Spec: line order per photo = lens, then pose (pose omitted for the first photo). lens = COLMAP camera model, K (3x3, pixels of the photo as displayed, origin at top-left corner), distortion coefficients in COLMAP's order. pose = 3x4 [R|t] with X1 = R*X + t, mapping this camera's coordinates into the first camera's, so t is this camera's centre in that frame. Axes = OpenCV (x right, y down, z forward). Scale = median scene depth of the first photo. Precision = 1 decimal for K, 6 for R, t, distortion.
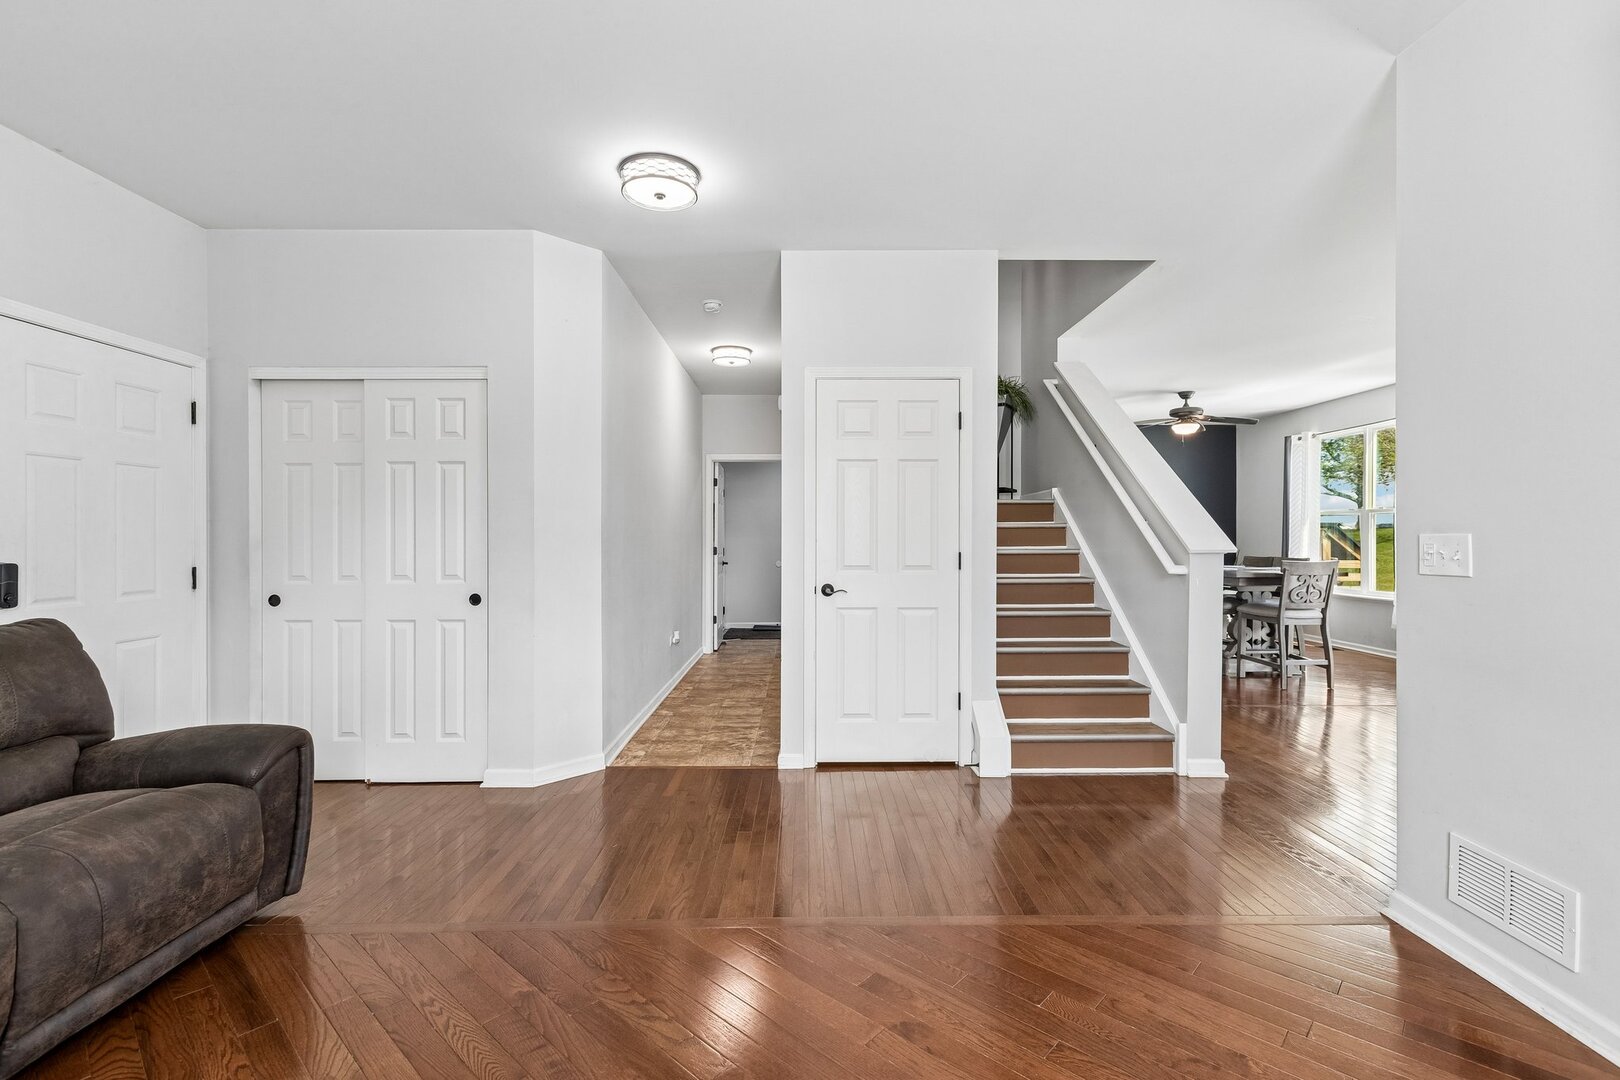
lens RADIAL K [[731.6, 0, 803.6], [0, 731.6, 539.2], [0, 0, 1]] dist [-0.000559, -0.000122]
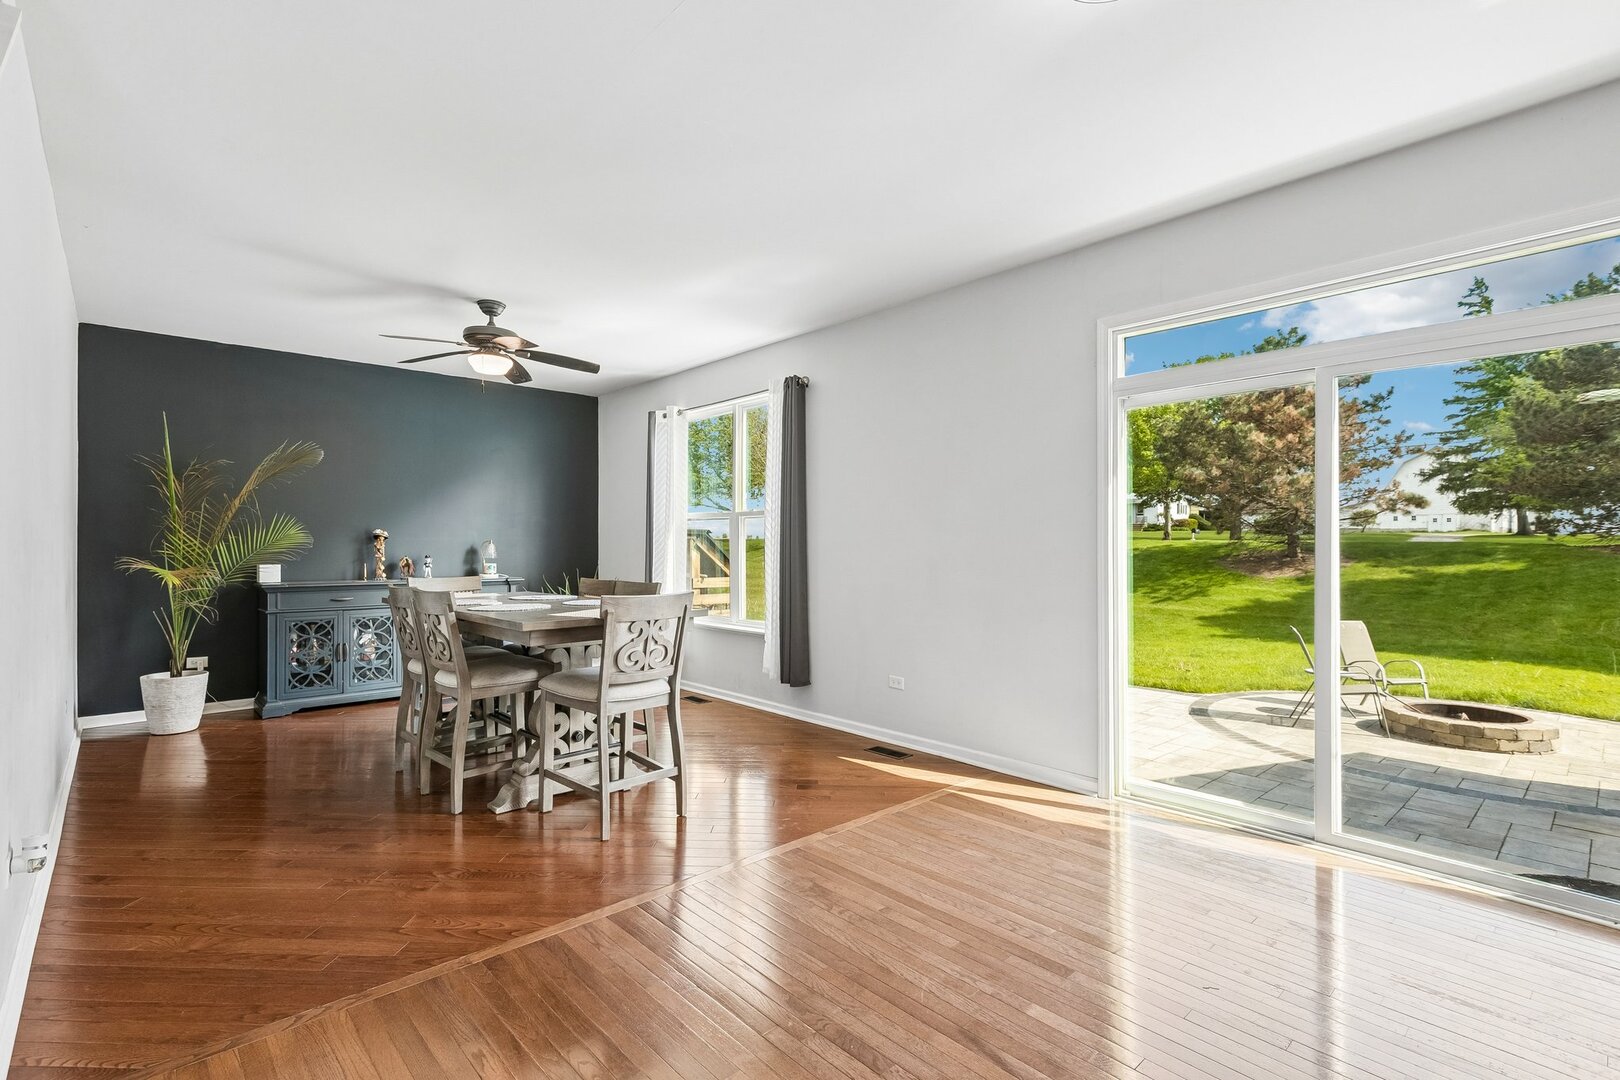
lens RADIAL K [[731.6, 0, 809.1], [0, 731.6, 541.9], [0, 0, 1]] dist [-0.000559, -0.000122]
pose [[0.731642, 0.005201, 0.681670, 0.309989], [0.000585, 0.999966, -0.008257, -0.003035], [-0.681689, 0.006440, 0.731614, 0.395217]]
